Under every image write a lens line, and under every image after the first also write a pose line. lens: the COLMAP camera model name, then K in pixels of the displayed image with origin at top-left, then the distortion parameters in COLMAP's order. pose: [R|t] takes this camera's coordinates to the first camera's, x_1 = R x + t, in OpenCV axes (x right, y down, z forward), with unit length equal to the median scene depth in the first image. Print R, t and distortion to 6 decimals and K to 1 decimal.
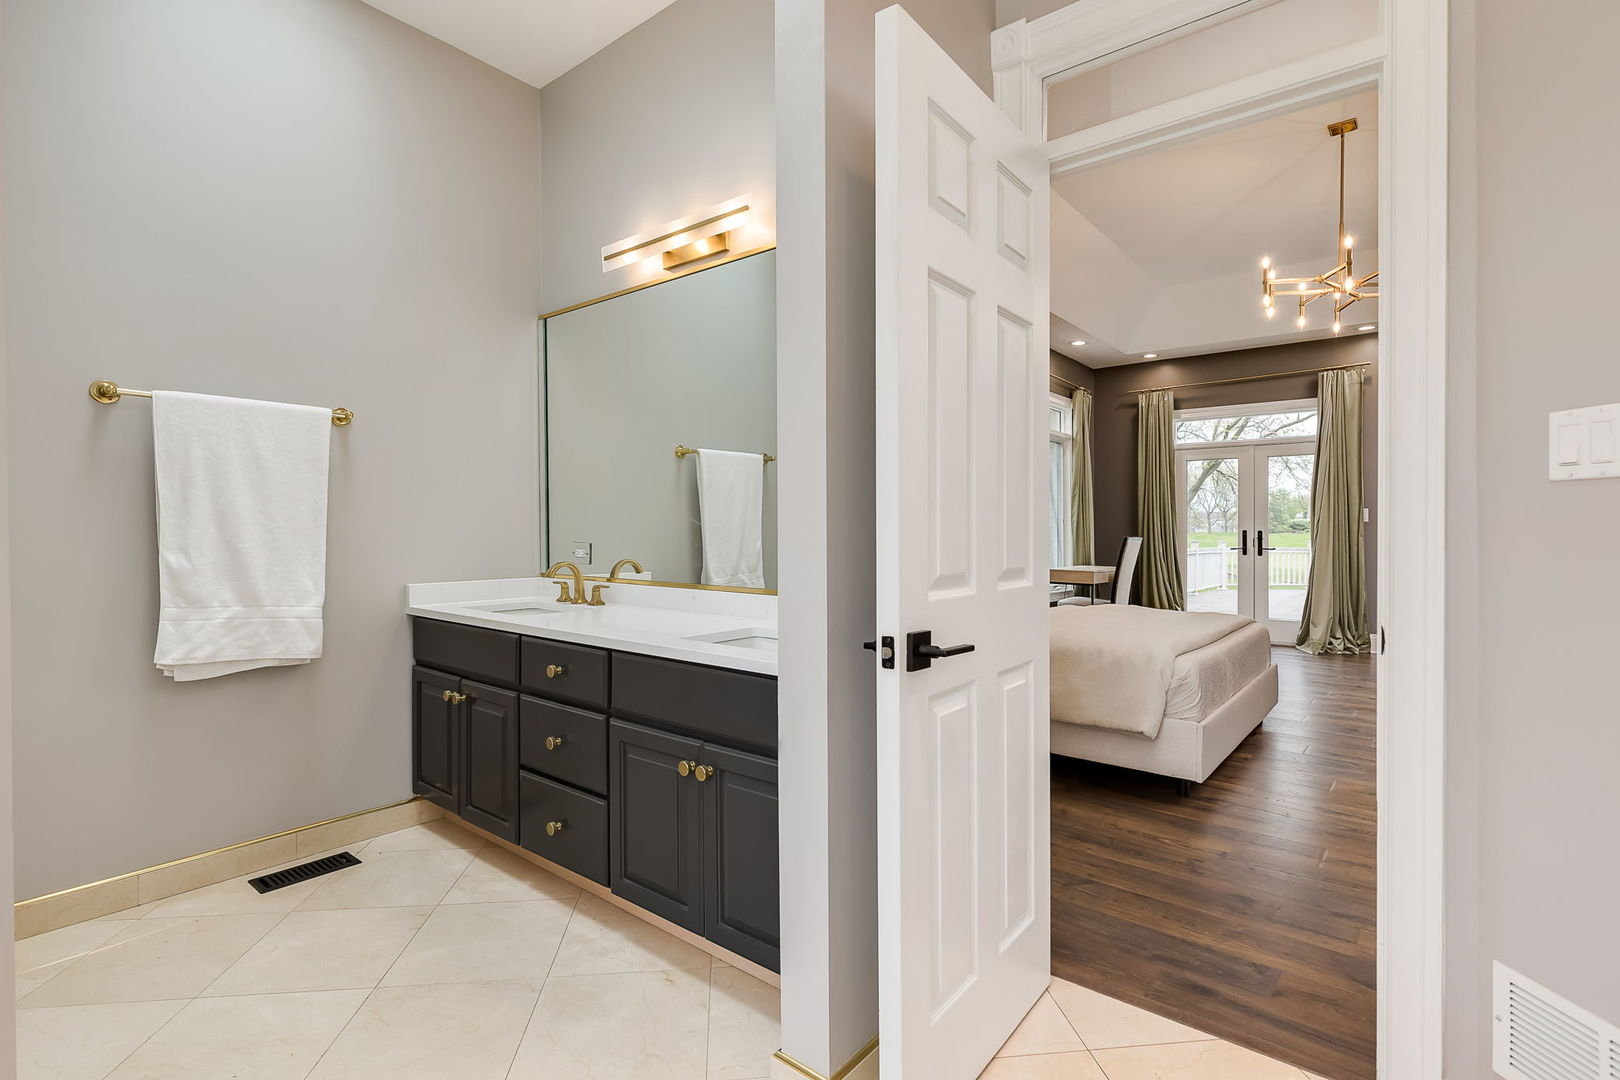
lens RADIAL K [[771.6, 0, 809.9], [0, 771.6, 541.4], [0, 0, 1]] dist [-0.013696, -0.000453]
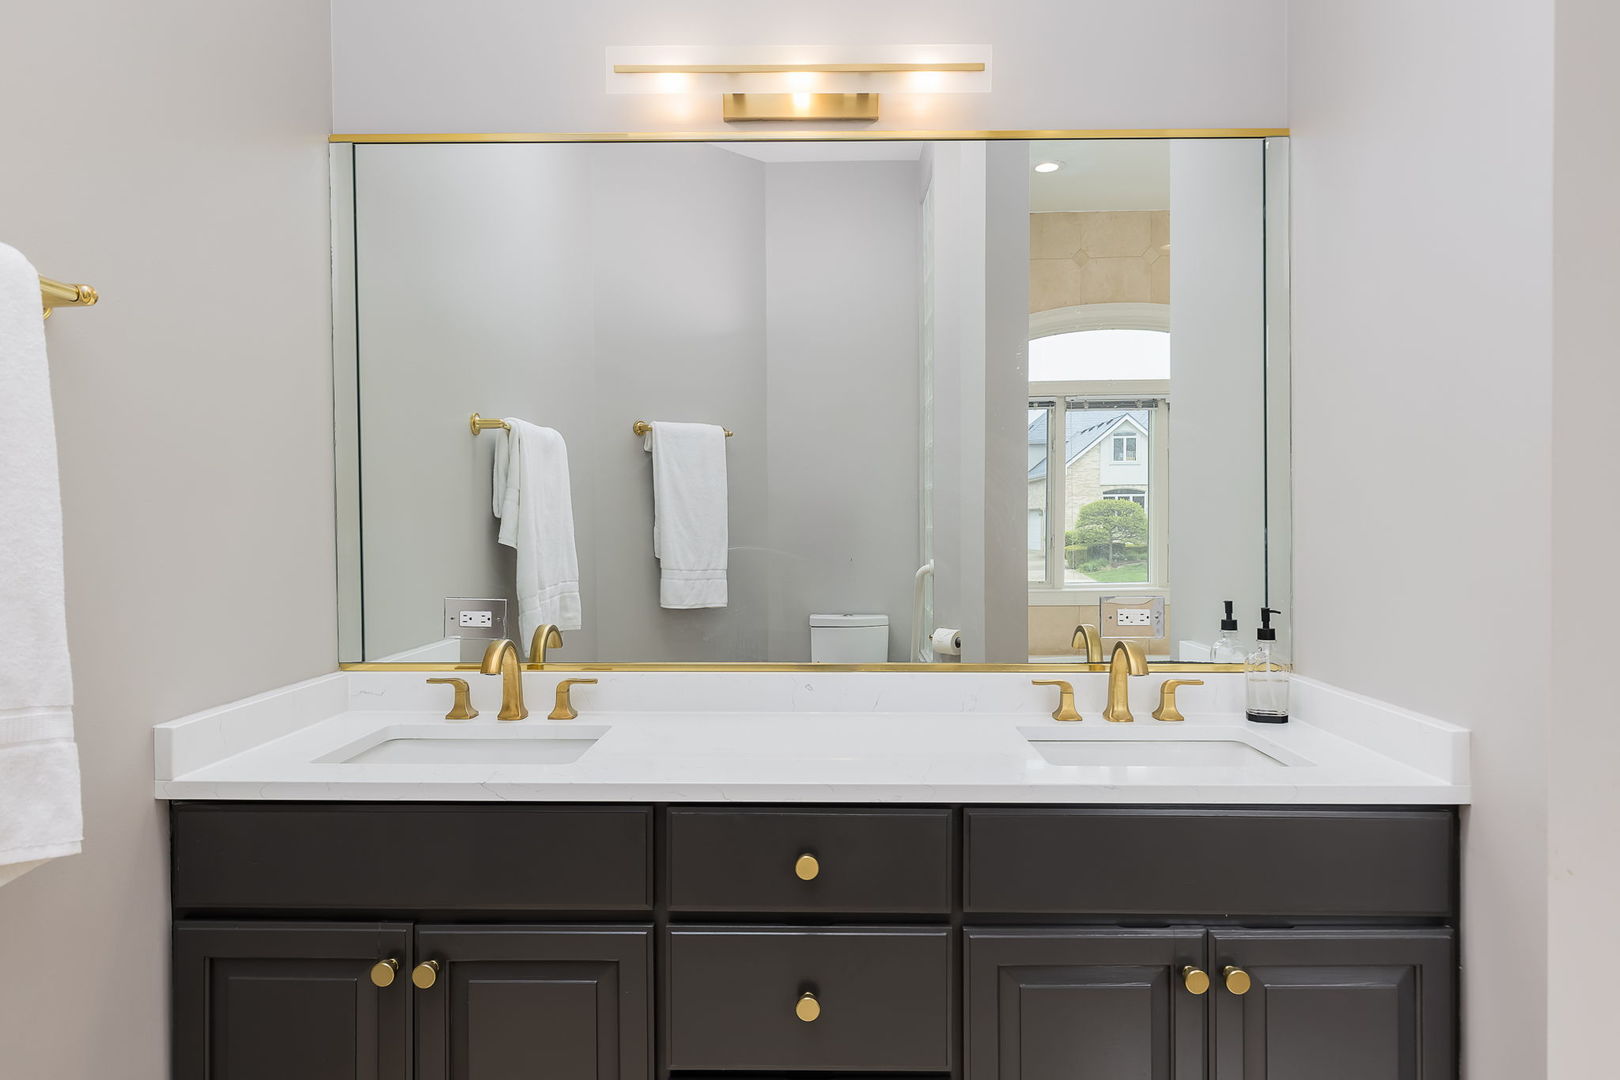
lens RADIAL K [[971.8, 0, 810.4], [0, 971.8, 531.0], [0, 0, 1]] dist [0.003739, 0.001243]
pose [[0.782580, -0.004339, 0.622535, -0.578433], [0.012972, 0.999872, -0.009337, -0.037578], [-0.622415, 0.015382, 0.782536, 0.387059]]
